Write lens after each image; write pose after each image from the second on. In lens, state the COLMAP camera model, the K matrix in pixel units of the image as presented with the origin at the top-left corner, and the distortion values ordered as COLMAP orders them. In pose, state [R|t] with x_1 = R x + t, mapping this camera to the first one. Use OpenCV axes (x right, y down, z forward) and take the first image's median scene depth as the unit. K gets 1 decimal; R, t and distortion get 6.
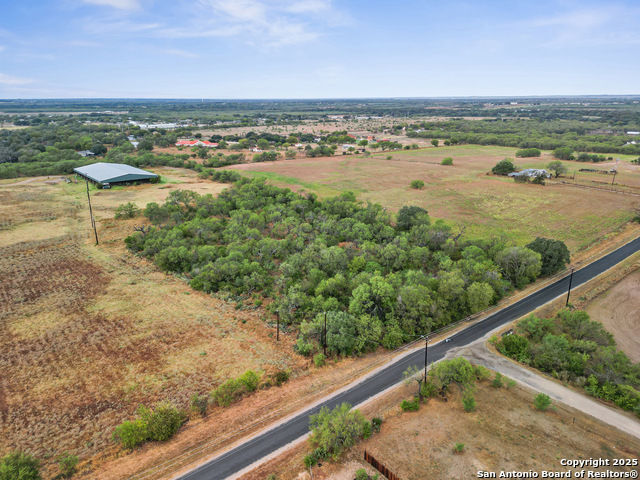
lens RADIAL K [[443.2, 0, 320.0], [0, 443.2, 240.0], [0, 0, 1]] dist [0.073334, -0.062507]
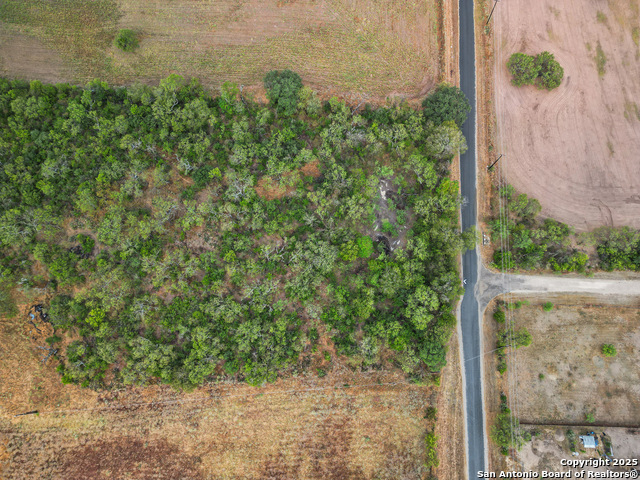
lens RADIAL K [[443.2, 0, 320.0], [0, 443.2, 240.0], [0, 0, 1]] dist [0.073334, -0.062507]
pose [[0.680680, -0.697712, 0.223321, -0.201718], [0.205578, 0.474514, 0.855906, -0.963376], [-0.703145, -0.536688, 0.466426, 0.667288]]
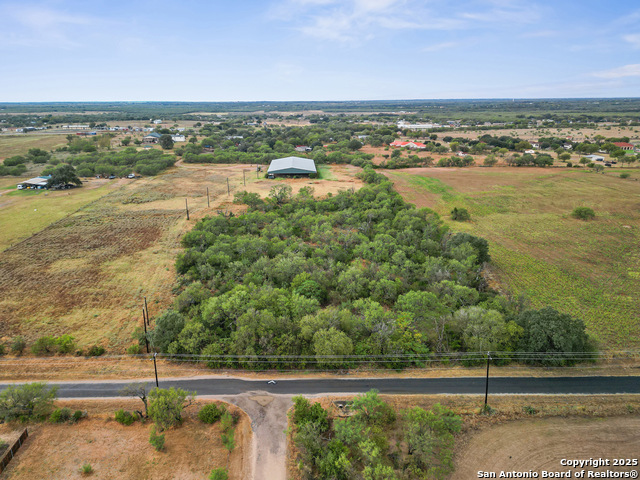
lens RADIAL K [[450.2, 0, 311.7], [0, 450.2, 235.7], [0, 0, 1]] dist [0.067945, -0.062359]
pose [[0.790217, 0.174266, -0.587527, 0.724953], [-0.181475, 0.982259, 0.047266, -0.097076], [0.585341, 0.069271, 0.807823, 0.285129]]
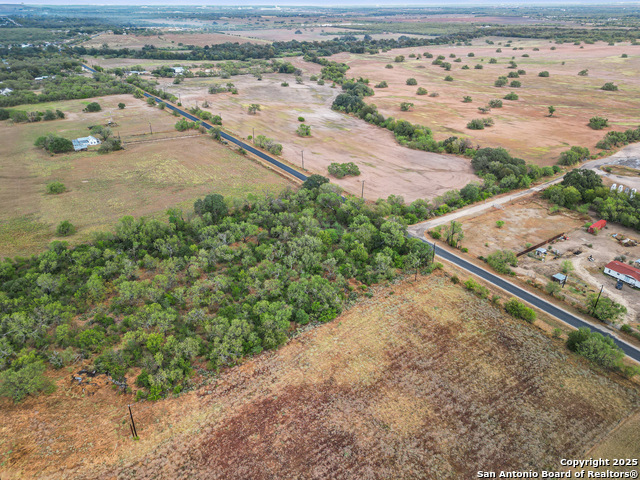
lens RADIAL K [[443.2, 0, 320.0], [0, 443.2, 240.0], [0, 0, 1]] dist [0.073334, -0.062507]
pose [[0.099051, -0.454223, 0.885364, -1.252105], [0.309691, 0.859625, 0.406371, -0.544972], [-0.945664, 0.233938, 0.225815, 0.814779]]
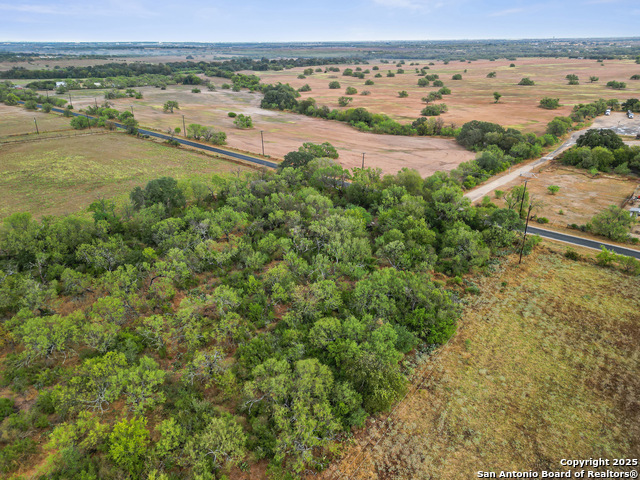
lens RADIAL K [[450.2, 0, 311.7], [0, 450.2, 235.7], [0, 0, 1]] dist [0.067945, -0.062359]
pose [[-0.118645, -0.381843, 0.916580, -0.833775], [0.321471, 0.858610, 0.399306, -0.334320], [-0.939457, 0.342029, 0.020882, 1.220220]]
